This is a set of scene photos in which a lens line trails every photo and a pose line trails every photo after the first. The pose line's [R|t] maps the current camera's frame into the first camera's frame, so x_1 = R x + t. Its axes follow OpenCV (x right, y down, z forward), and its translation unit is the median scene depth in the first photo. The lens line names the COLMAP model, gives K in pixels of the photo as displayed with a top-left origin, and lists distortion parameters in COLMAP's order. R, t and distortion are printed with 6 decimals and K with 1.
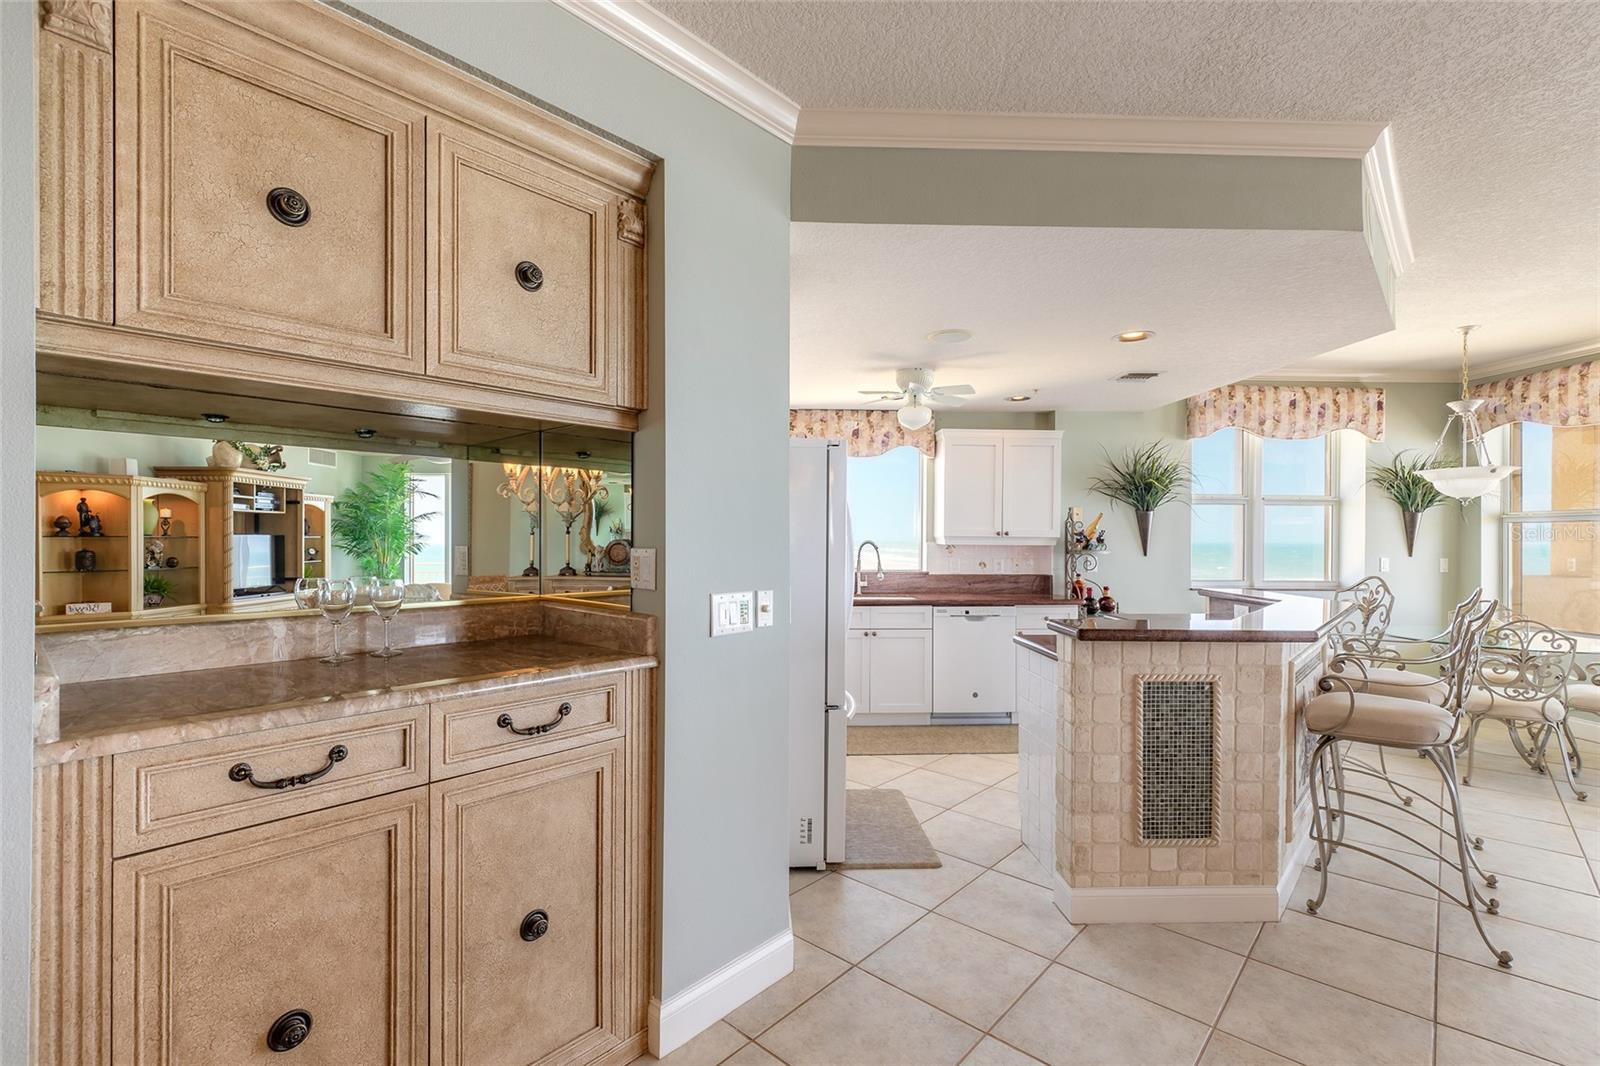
lens RADIAL K [[718.6, 0, 800.0], [0, 718.6, 533.0], [0, 0, 1]] dist [0.003049, -0.000121]
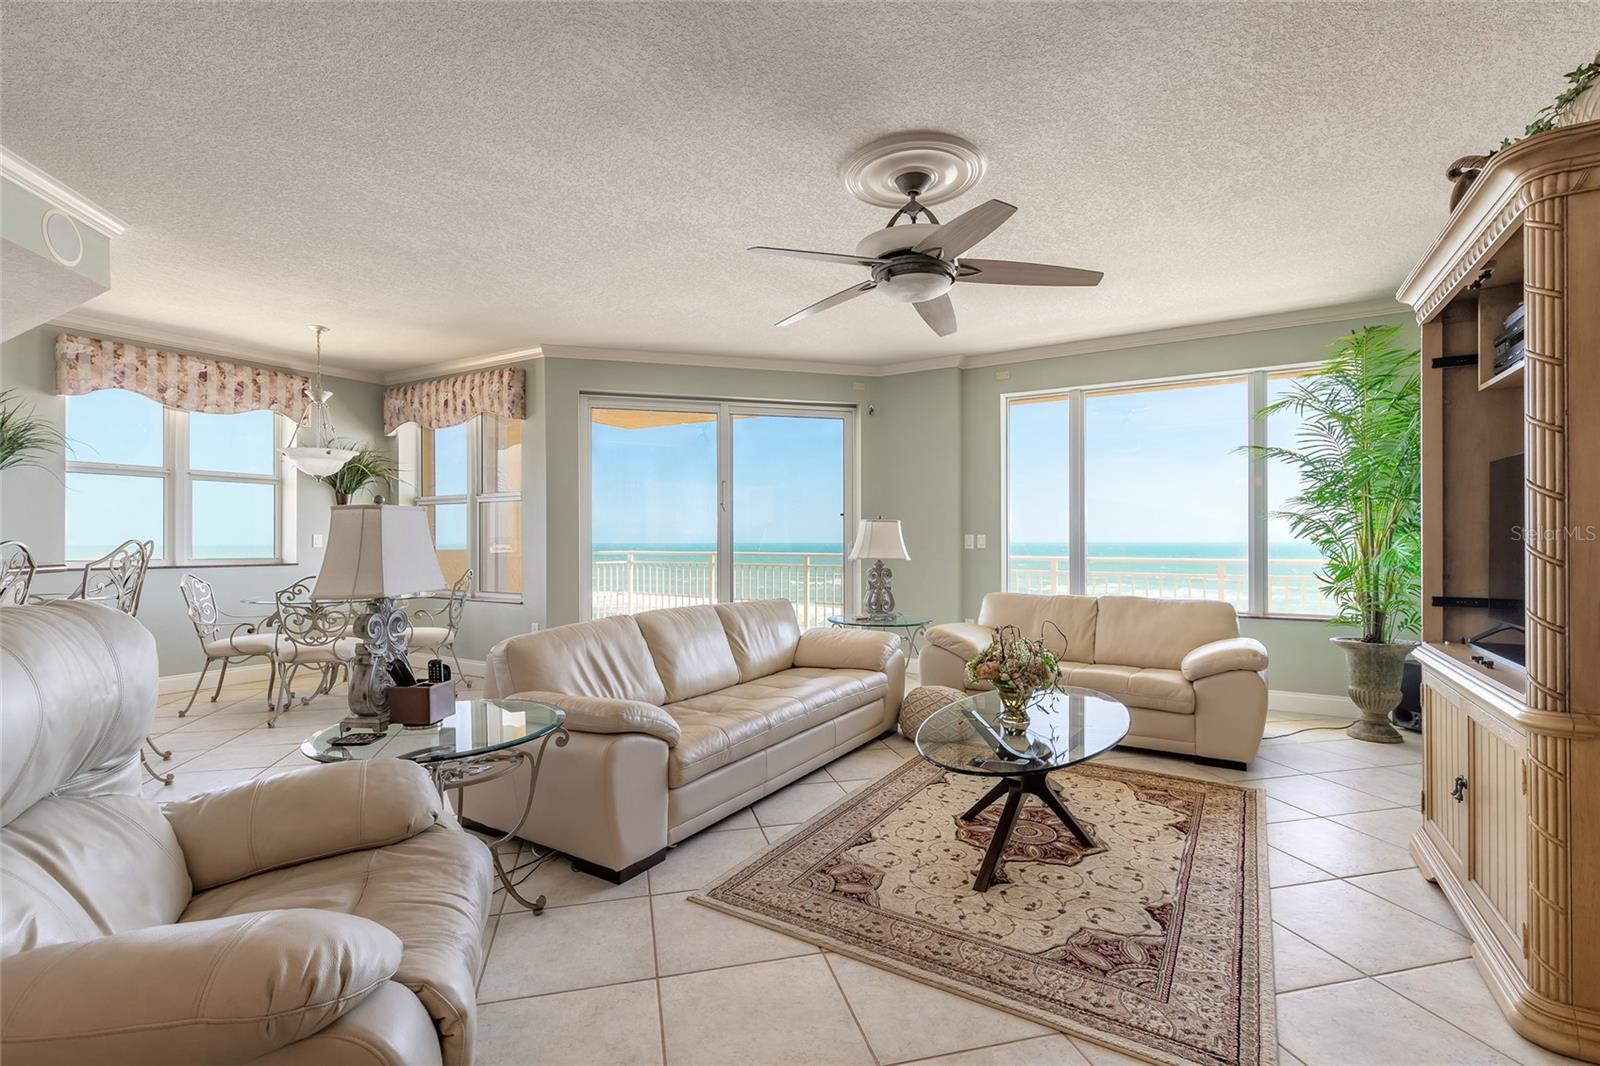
lens RADIAL K [[726.0, 0, 800.0], [0, 726.0, 533.0], [0, 0, 1]] dist [-0.002007, 0.000617]
pose [[0.549973, 0.004172, 0.835172, 0.310024], [-0.000861, 0.999990, -0.004428, 0.037076], [-0.835182, 0.001716, 0.549971, -0.216906]]
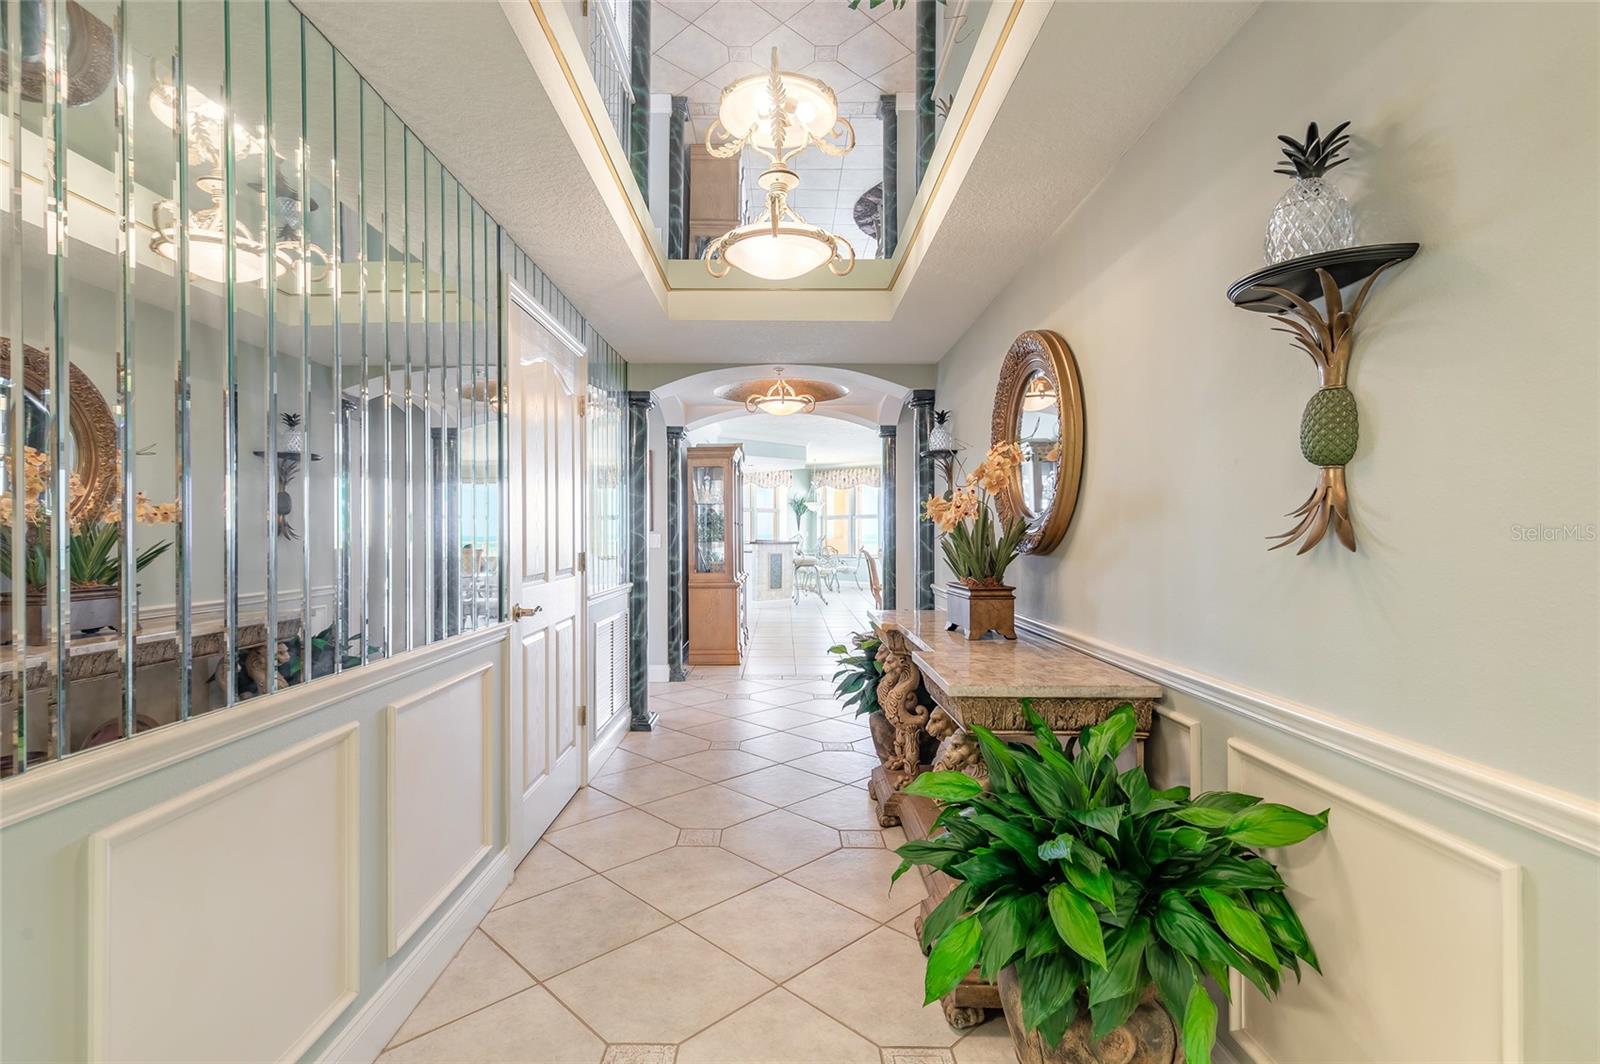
lens RADIAL K [[718.6, 0, 800.0], [0, 718.6, 532.0], [0, 0, 1]] dist [0.003049, -0.000121]
pose [[0.727295, -0.012420, 0.686213, -1.110999], [0.011915, 0.999914, 0.005469, 0.023284], [-0.686222, 0.004199, 0.727381, -1.076425]]
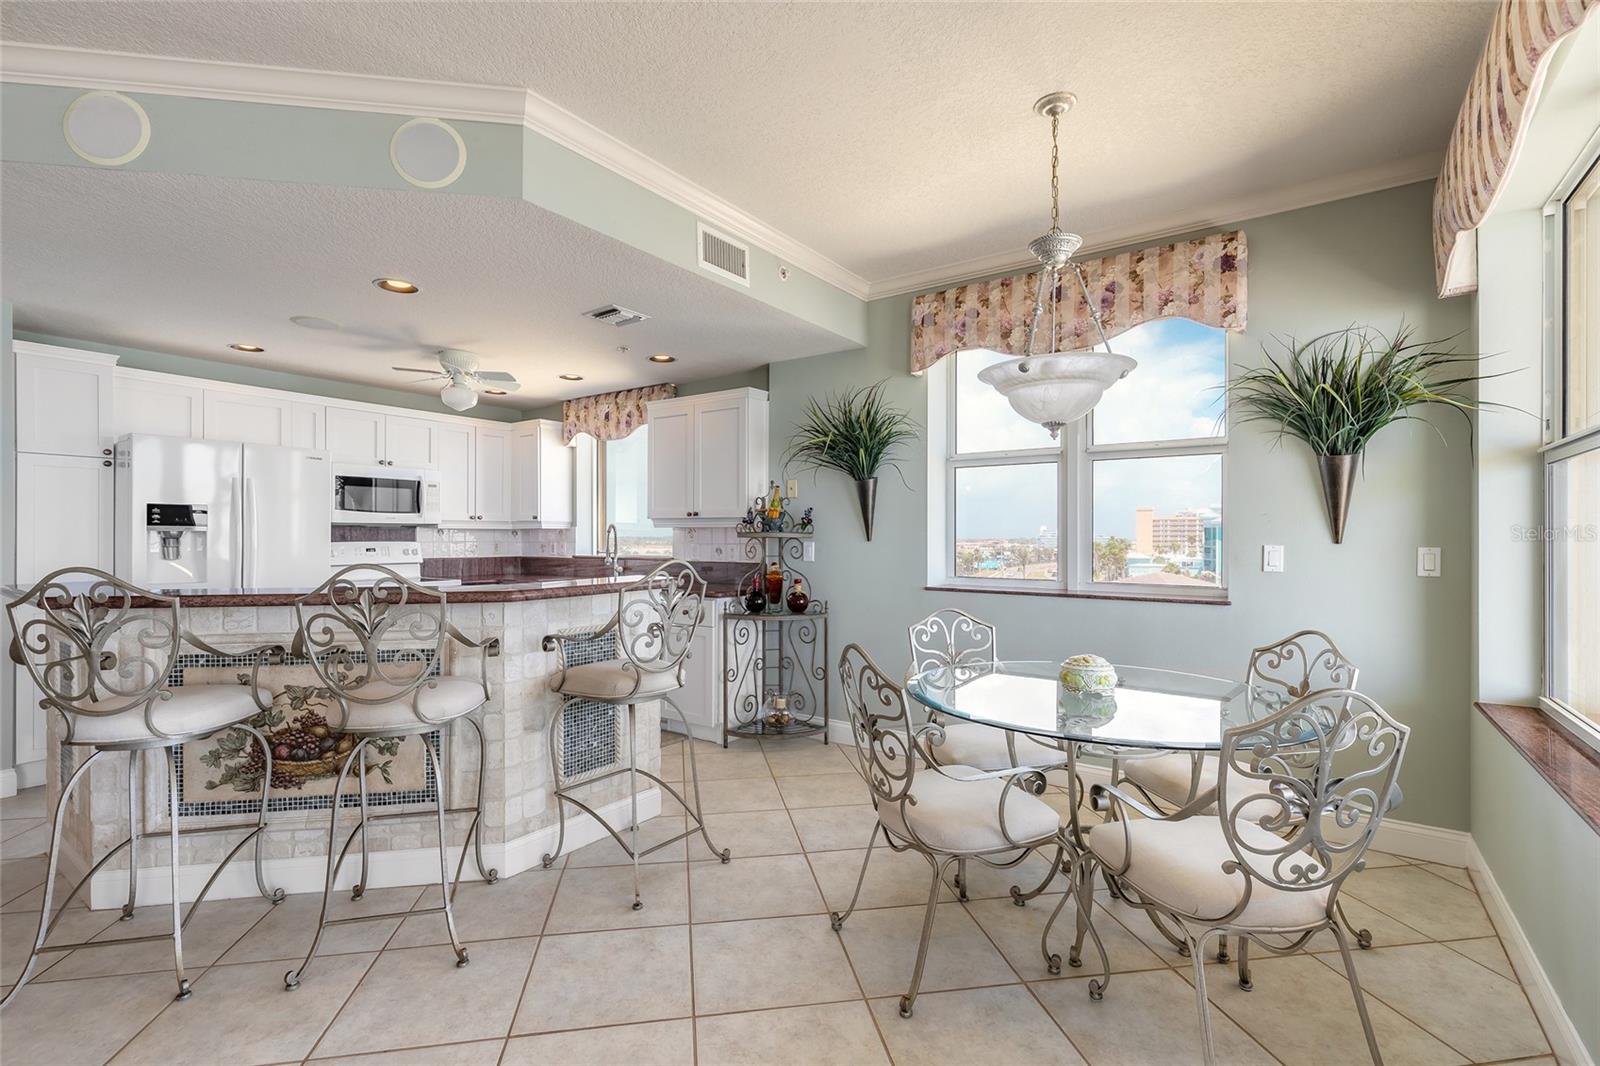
lens RADIAL K [[718.6, 0, 800.0], [0, 718.6, 533.0], [0, 0, 1]] dist [0.003049, -0.000121]
pose [[0.786609, -0.005267, -0.617429, 0.892987], [0.000864, 0.999972, -0.007430, 0.029799], [0.617451, 0.005311, 0.786592, 0.380295]]
